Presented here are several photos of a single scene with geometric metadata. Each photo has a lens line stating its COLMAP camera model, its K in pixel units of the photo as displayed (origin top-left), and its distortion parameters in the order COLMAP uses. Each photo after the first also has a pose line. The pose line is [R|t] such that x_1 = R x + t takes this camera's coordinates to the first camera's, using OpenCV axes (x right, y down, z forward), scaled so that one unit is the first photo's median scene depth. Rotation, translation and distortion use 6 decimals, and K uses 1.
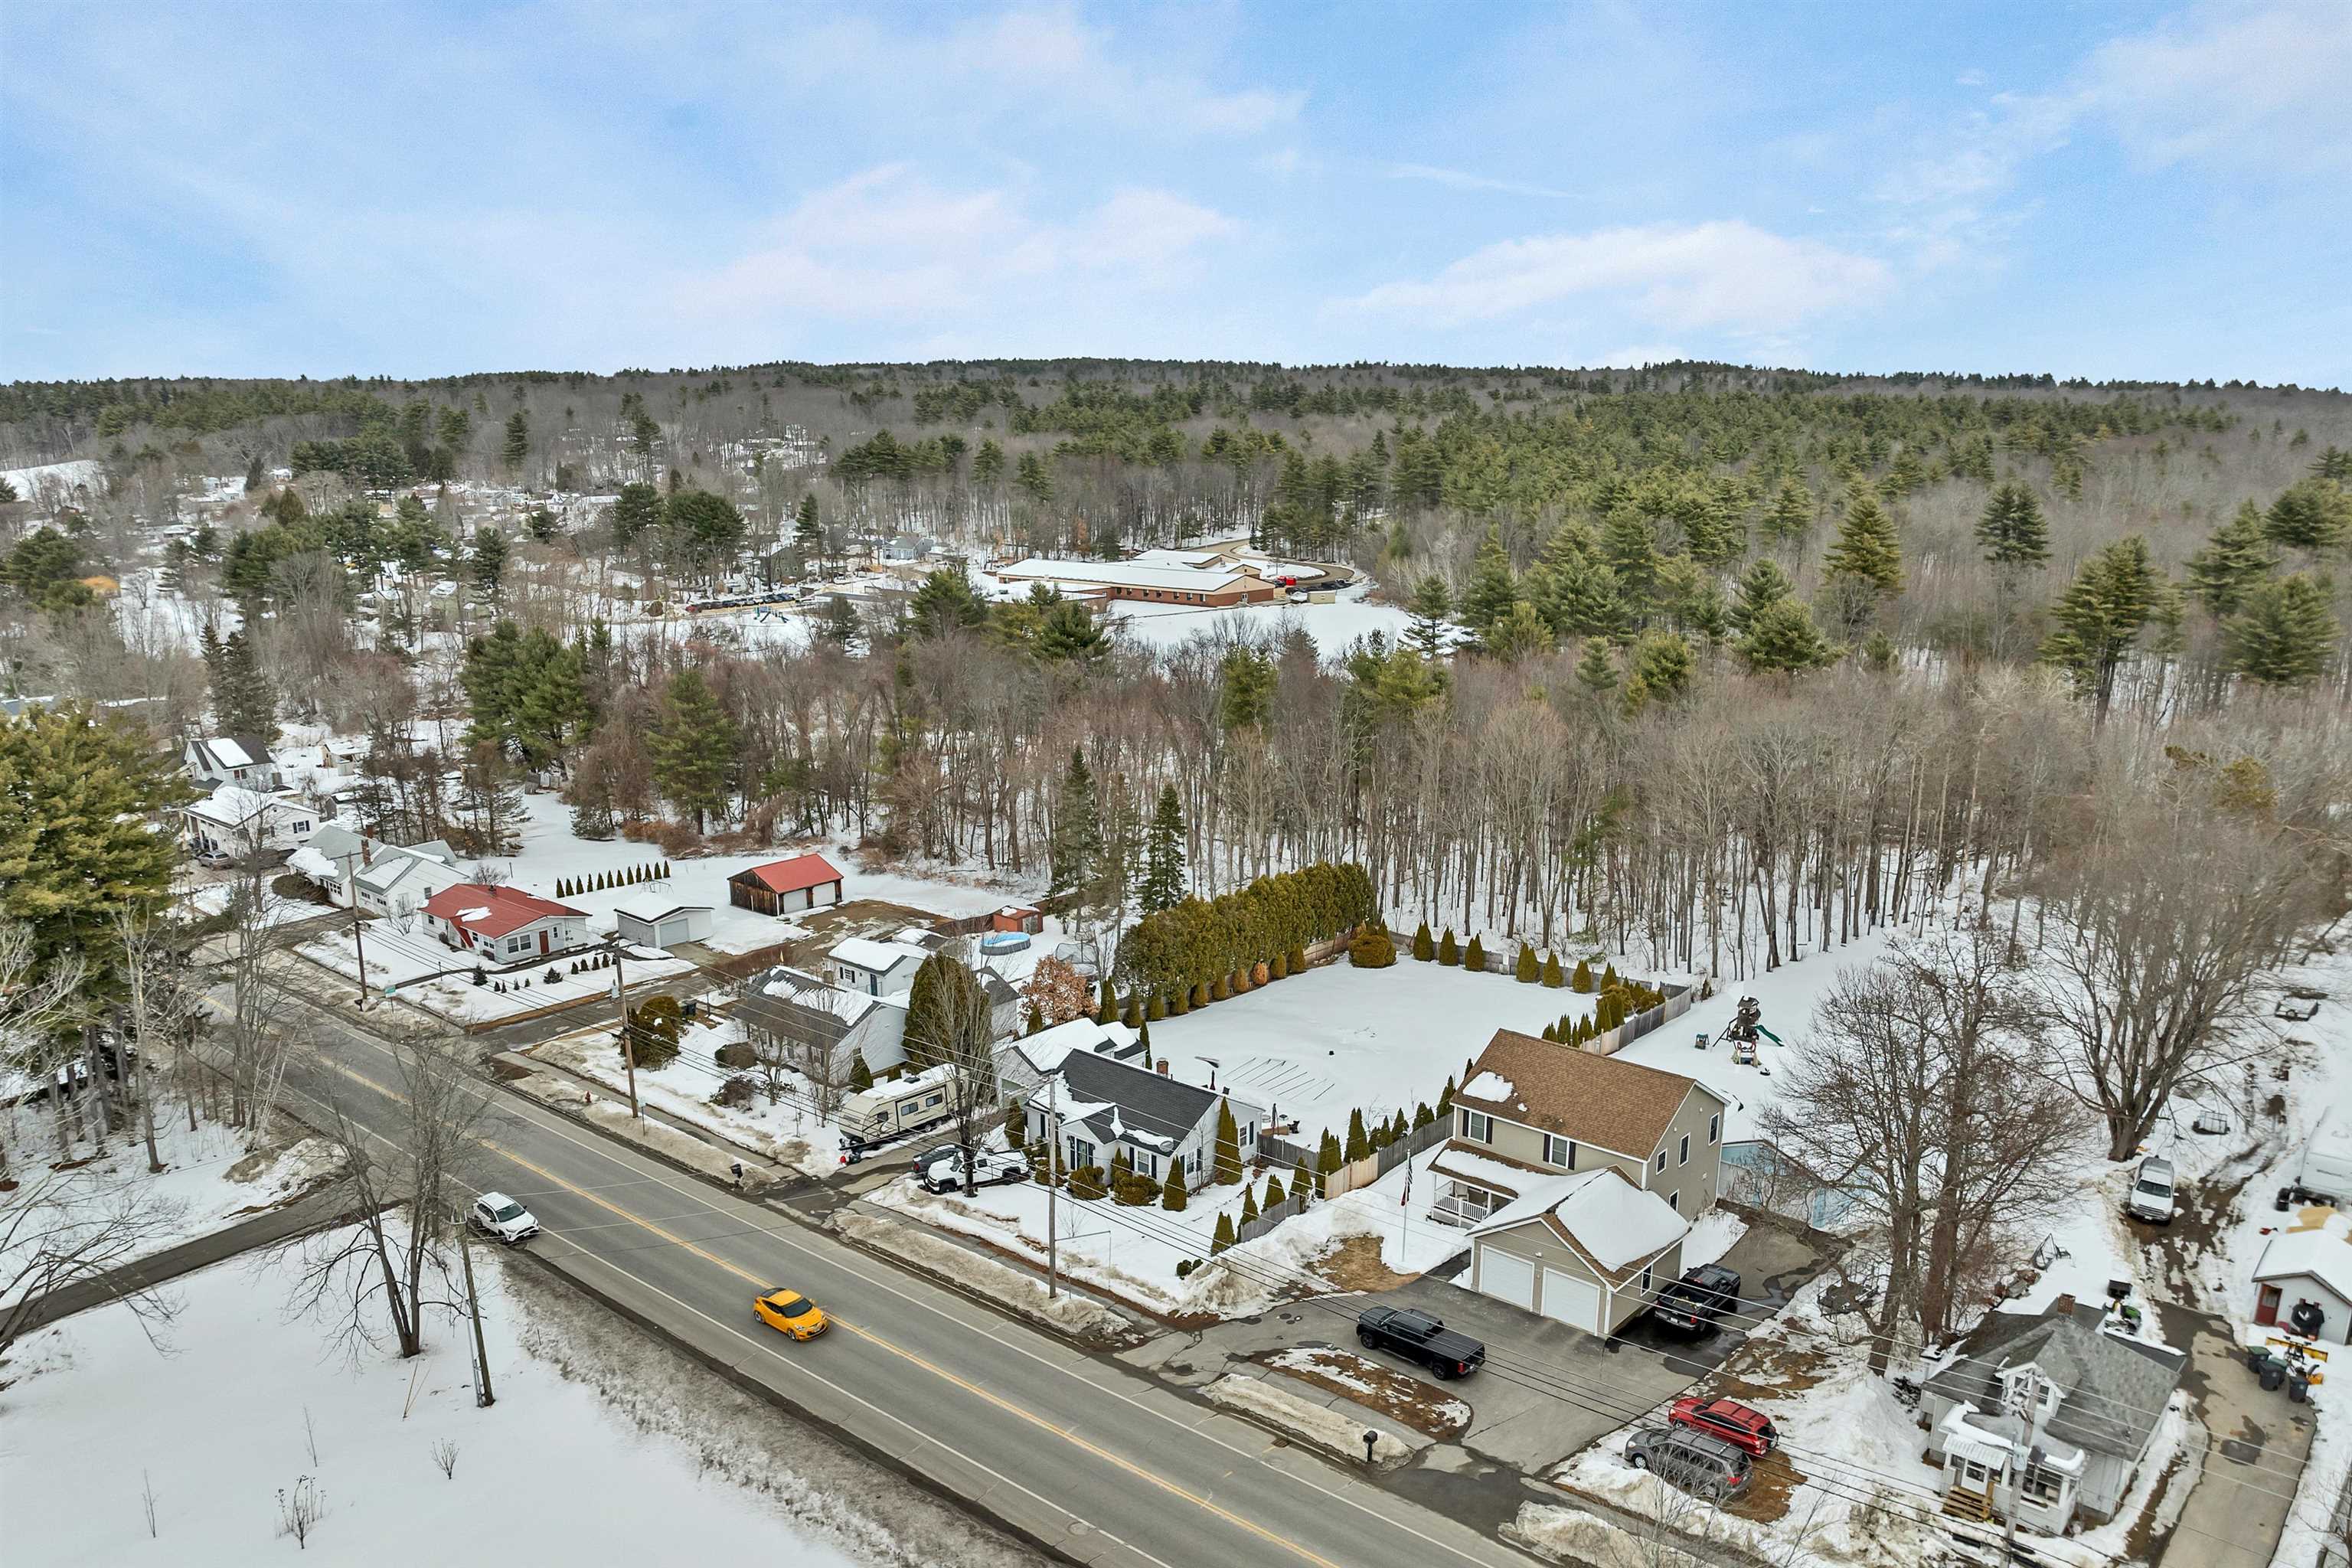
lens RADIAL K [[1692.5, 0, 1186.2], [0, 1692.5, 887.1], [0, 0, 1]] dist [-0.022013, -0.027657]
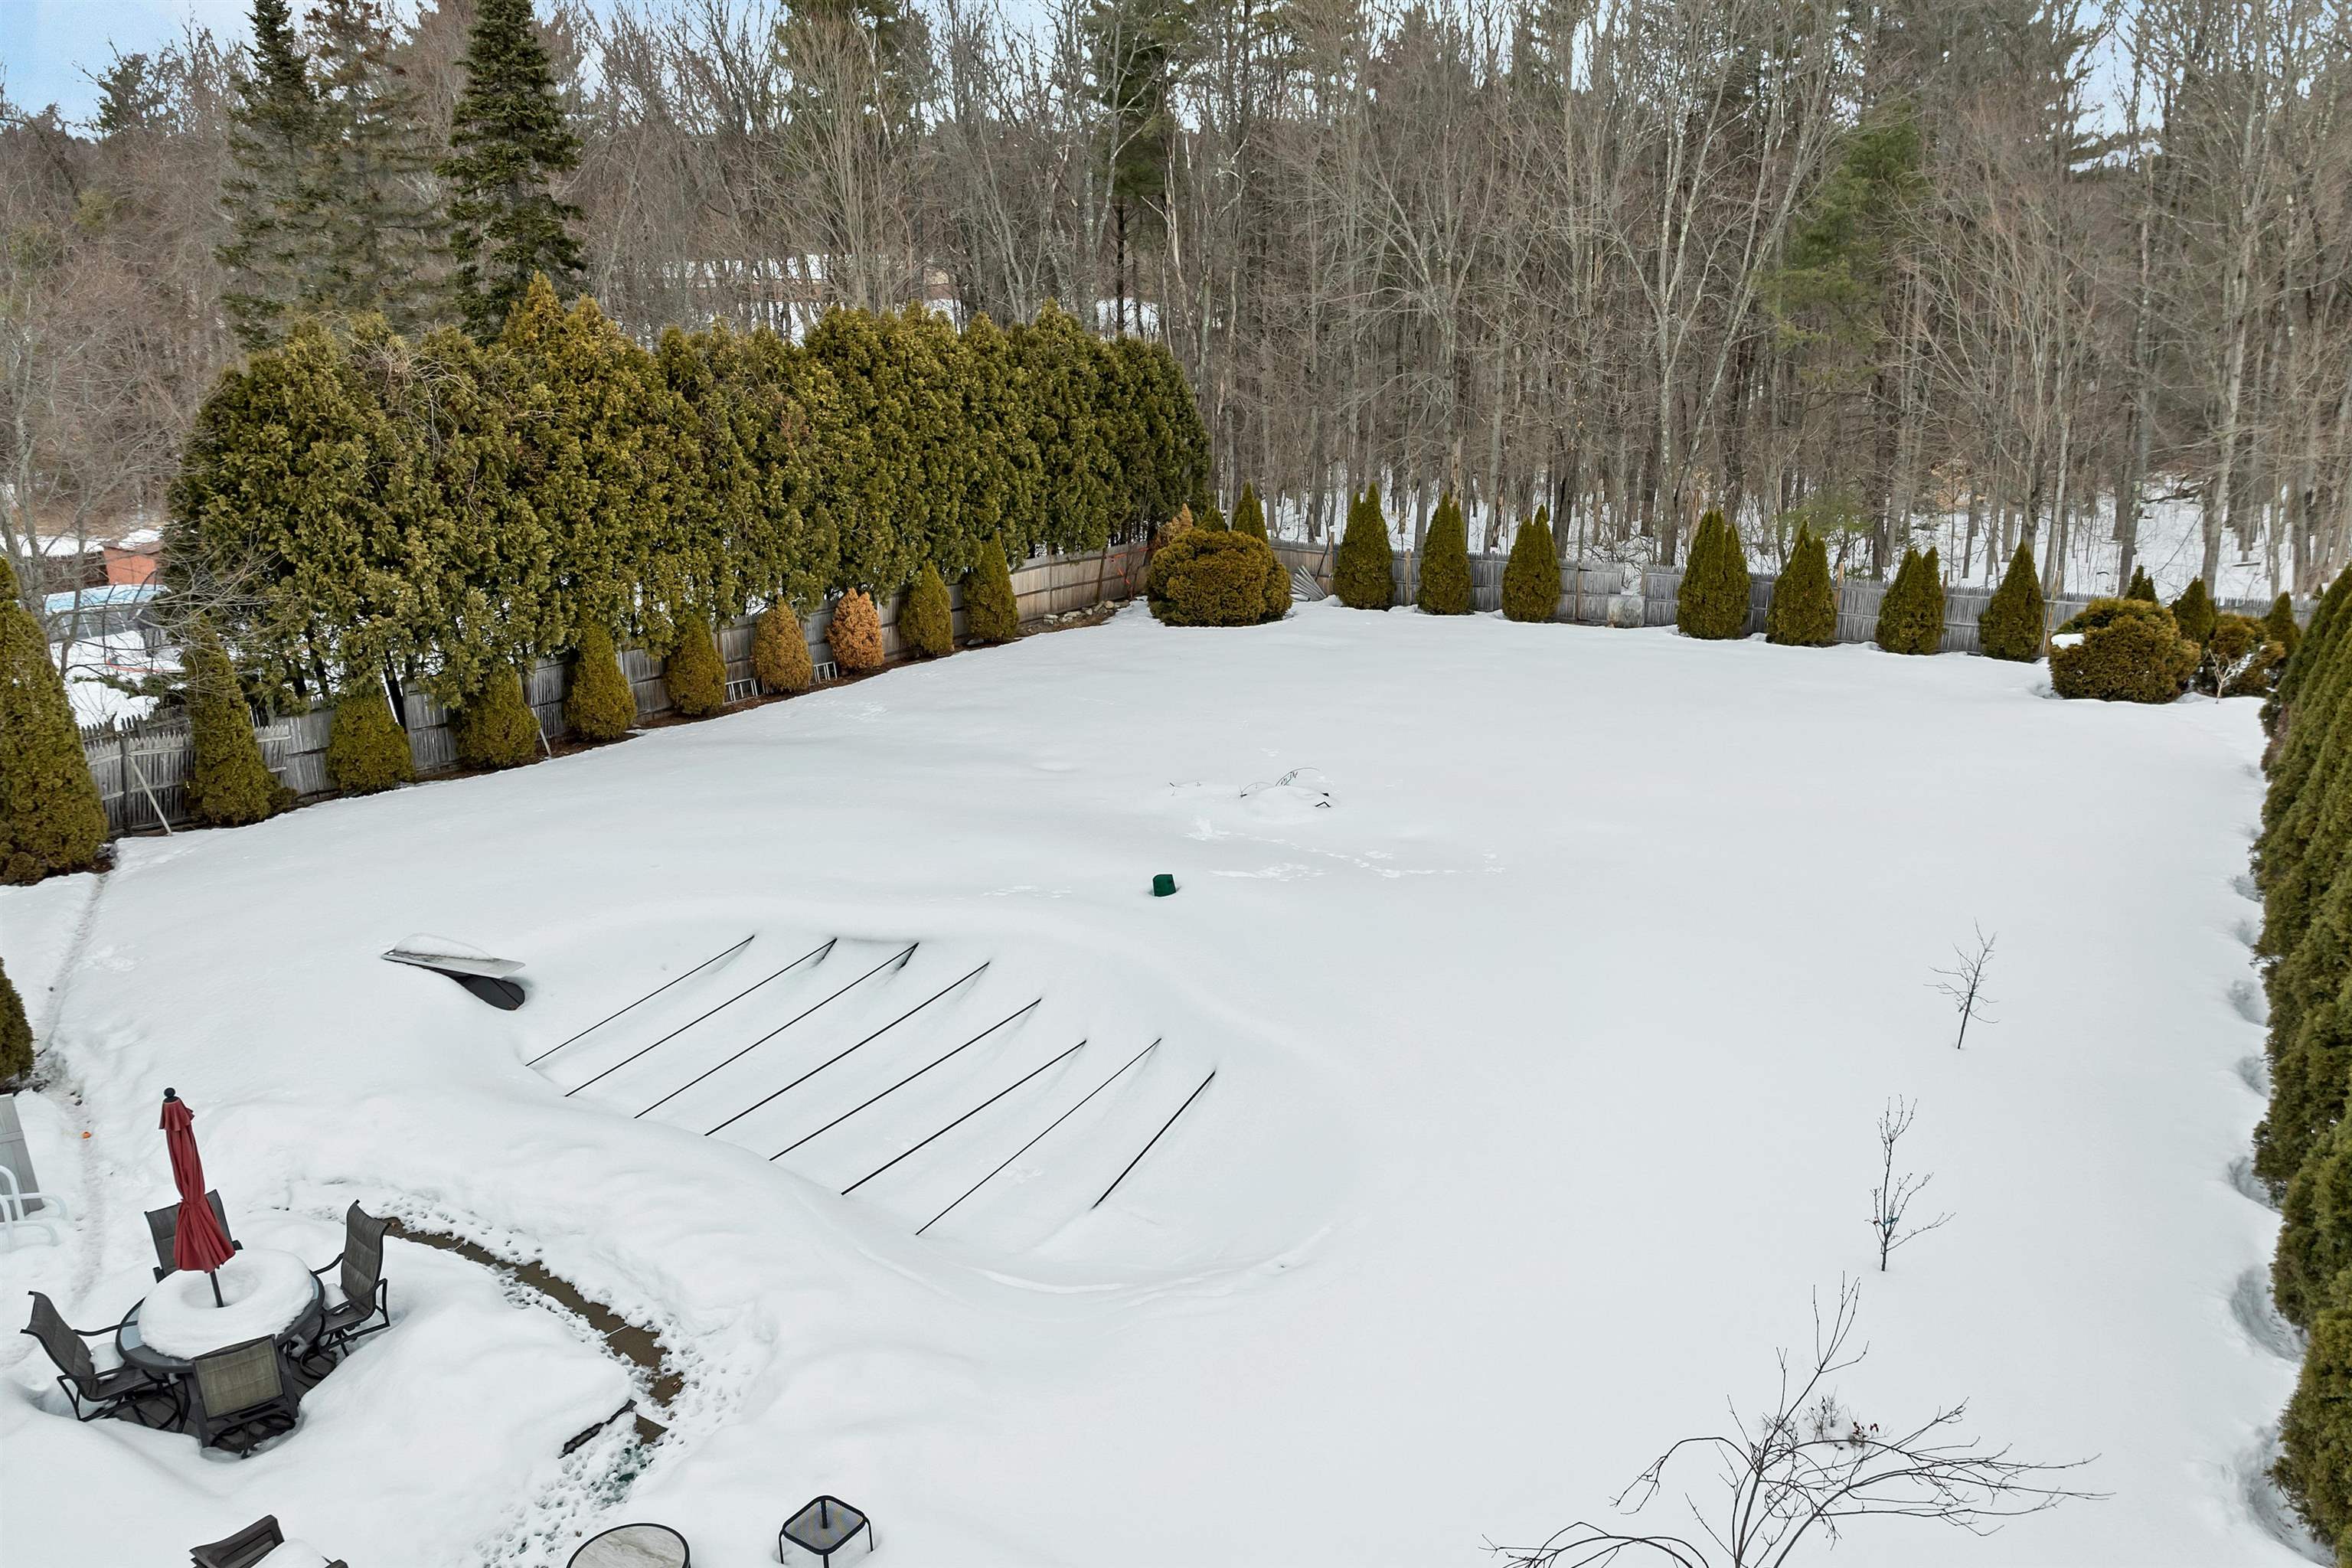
lens RADIAL K [[1692.5, 0, 1186.2], [0, 1692.5, 887.1], [0, 0, 1]] dist [-0.022013, -0.027657]
pose [[0.986596, -0.054517, 0.153807, 0.051368], [0.040594, 0.994908, 0.092255, 0.069168], [-0.158054, -0.084774, 0.983785, 0.696331]]
